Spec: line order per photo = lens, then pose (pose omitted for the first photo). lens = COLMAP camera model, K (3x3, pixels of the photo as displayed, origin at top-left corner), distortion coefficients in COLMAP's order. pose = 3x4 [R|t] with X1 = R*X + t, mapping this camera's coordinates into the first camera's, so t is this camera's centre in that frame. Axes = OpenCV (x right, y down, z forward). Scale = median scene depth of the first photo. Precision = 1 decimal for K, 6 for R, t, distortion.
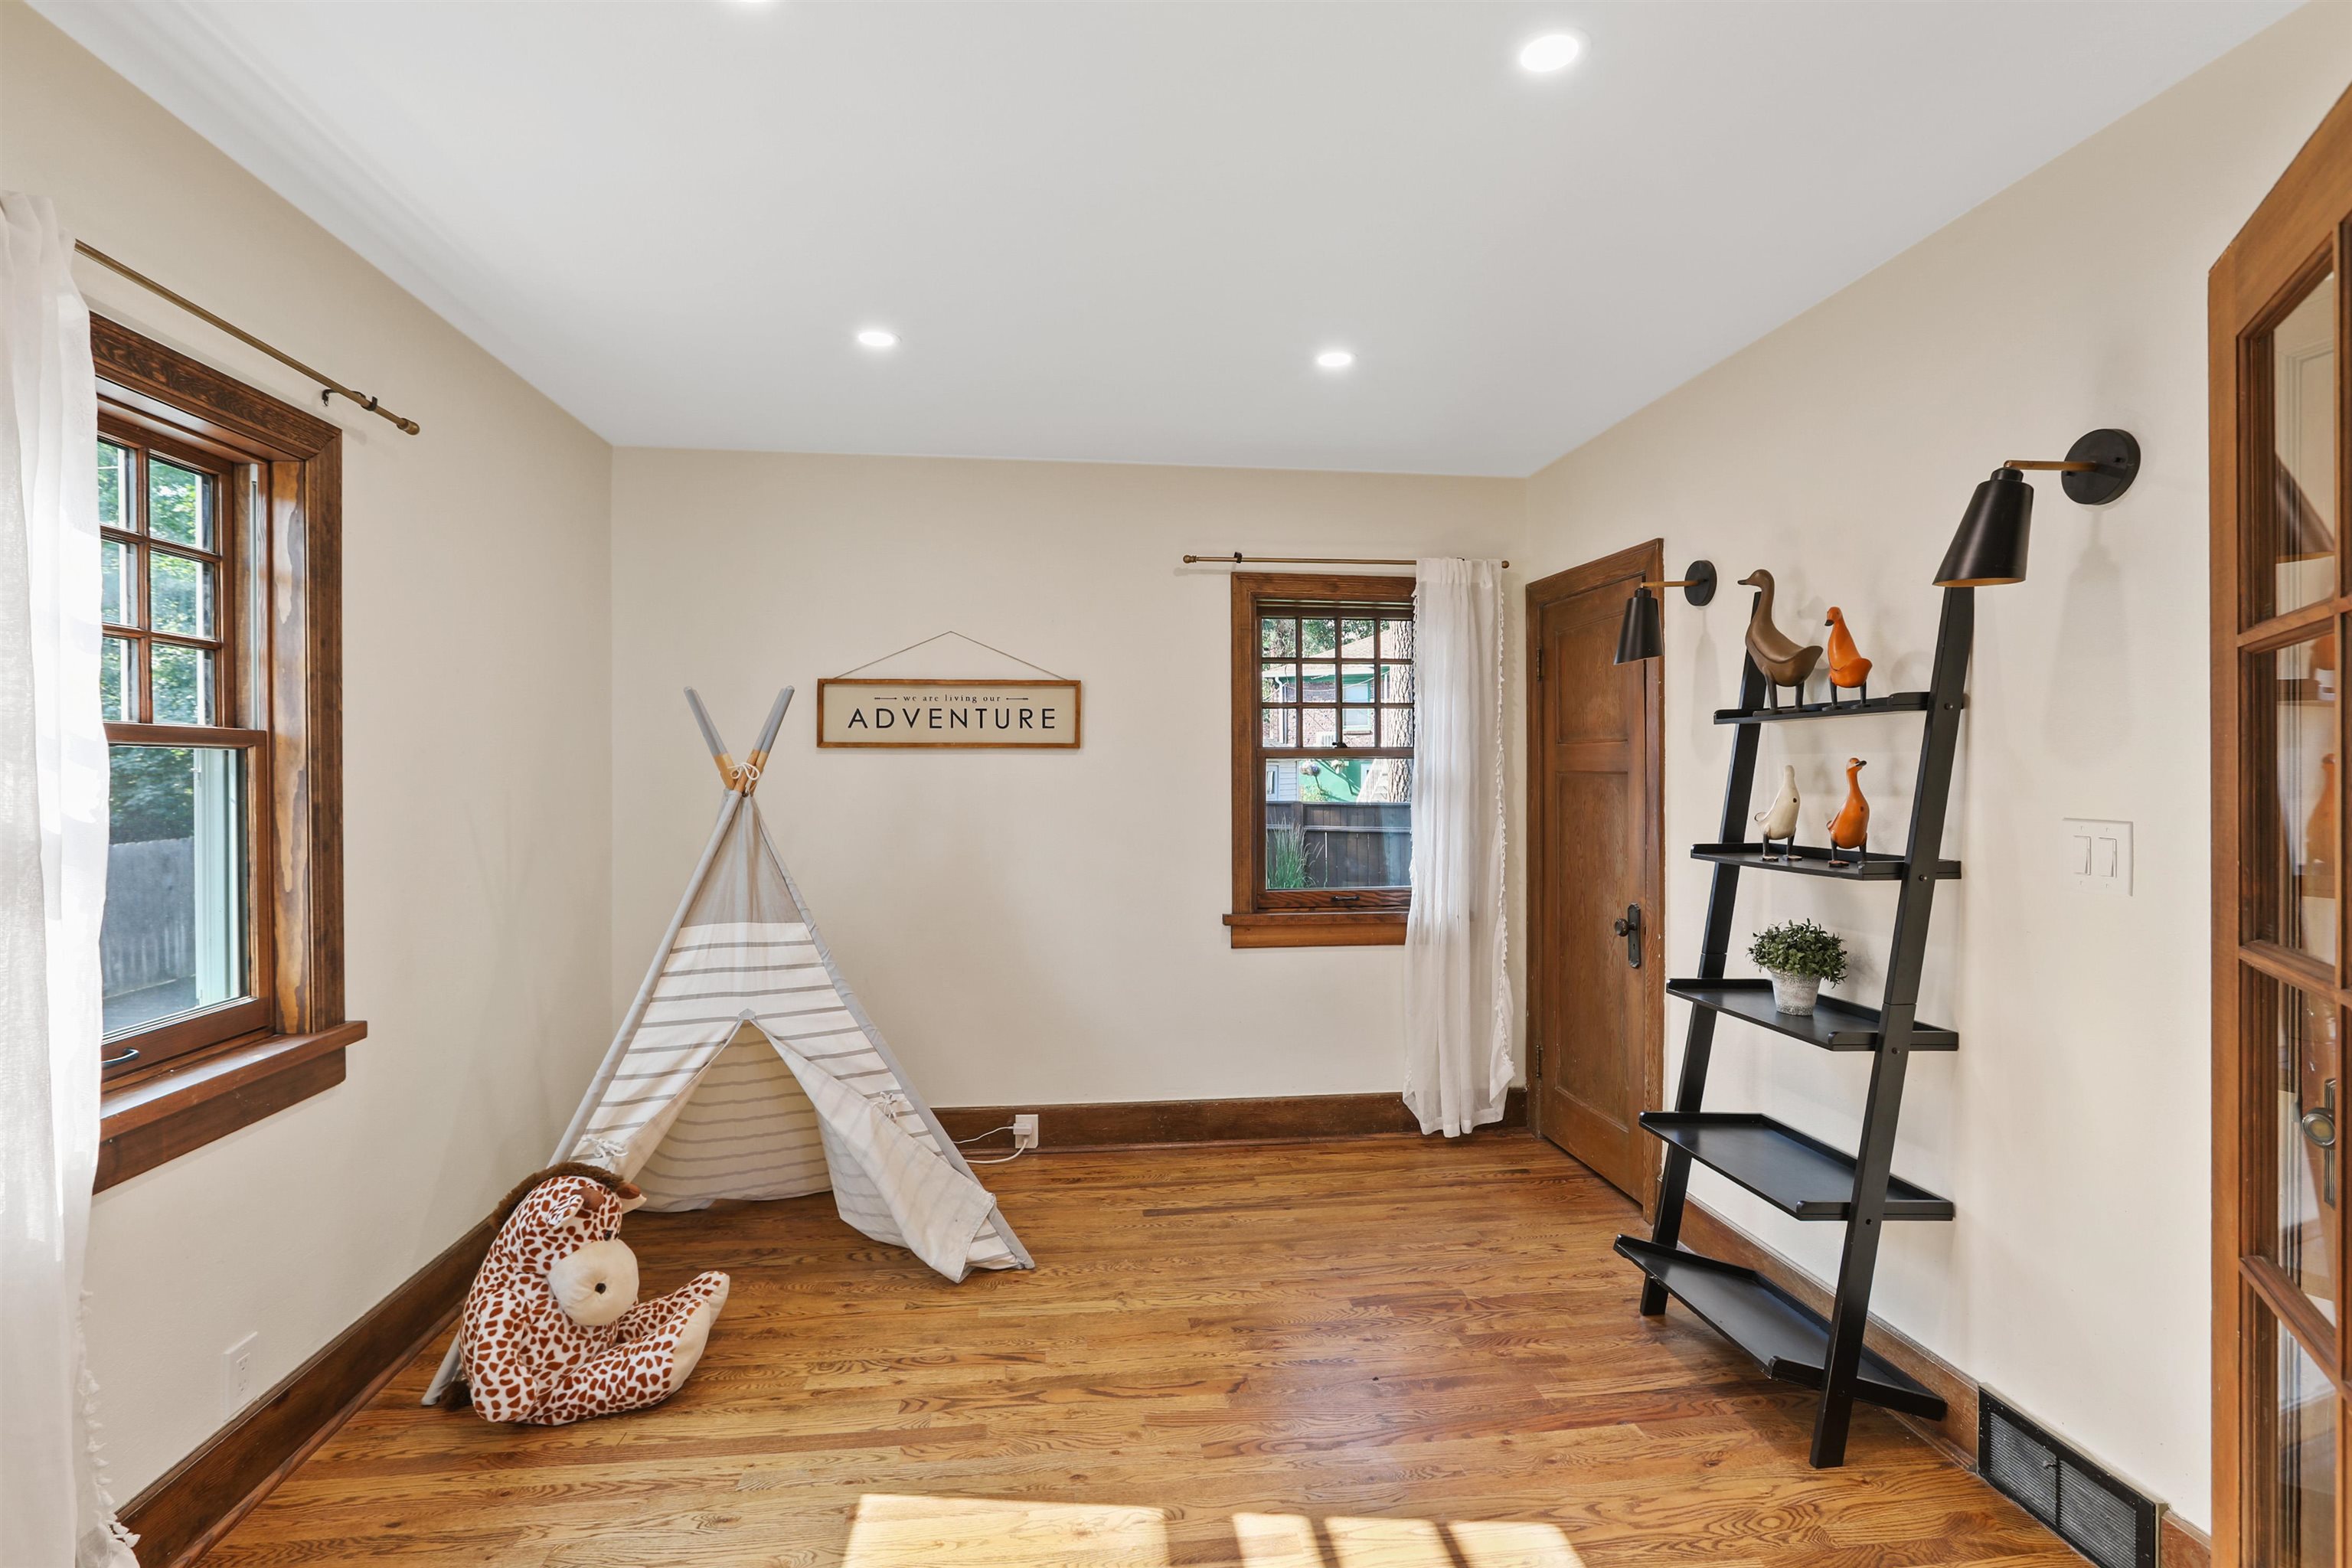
lens RADIAL K [[1080.8, 0, 1172.2], [0, 1080.8, 761.0], [0, 0, 1]] dist [-0.032491, 0.010503]
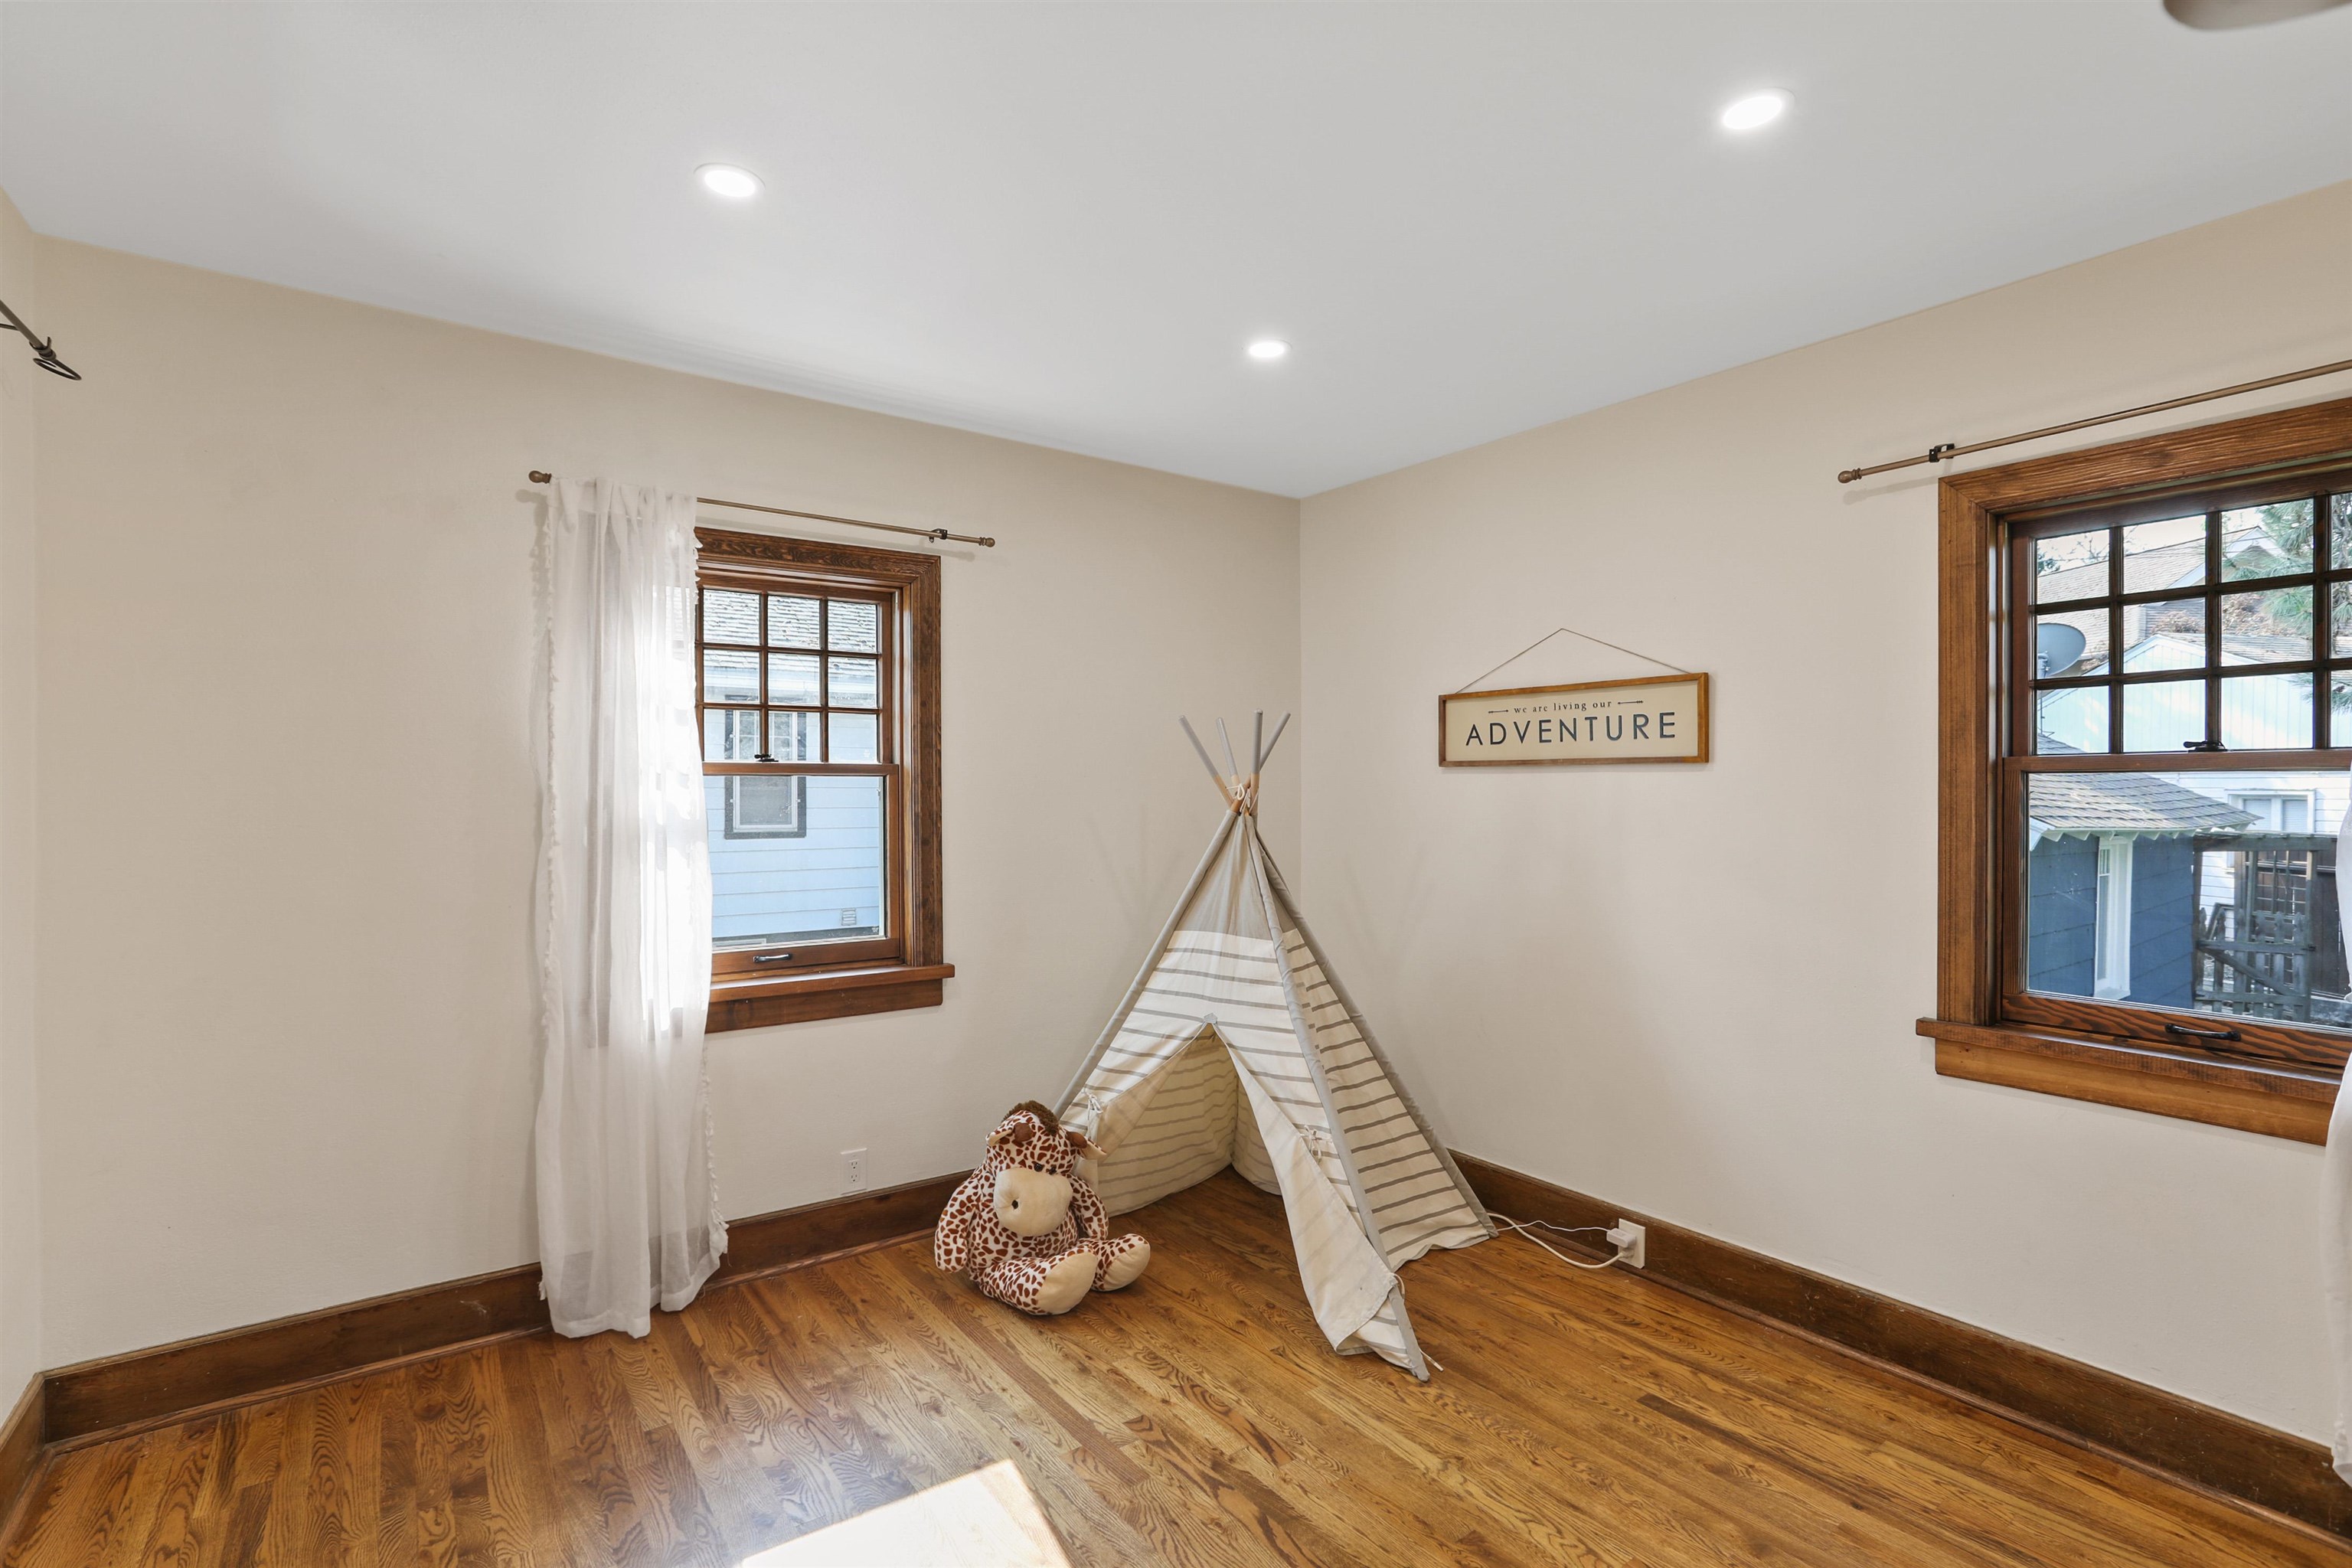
lens RADIAL K [[1072.7, 0, 1176.0], [0, 1072.7, 784.0], [0, 0, 1]] dist [-0.054684, 0.026637]
pose [[0.496338, -0.001981, -0.868127, 0.509281], [0.006088, 0.999981, 0.001199, -0.000017], [0.868108, -0.005880, 0.496340, 0.432331]]
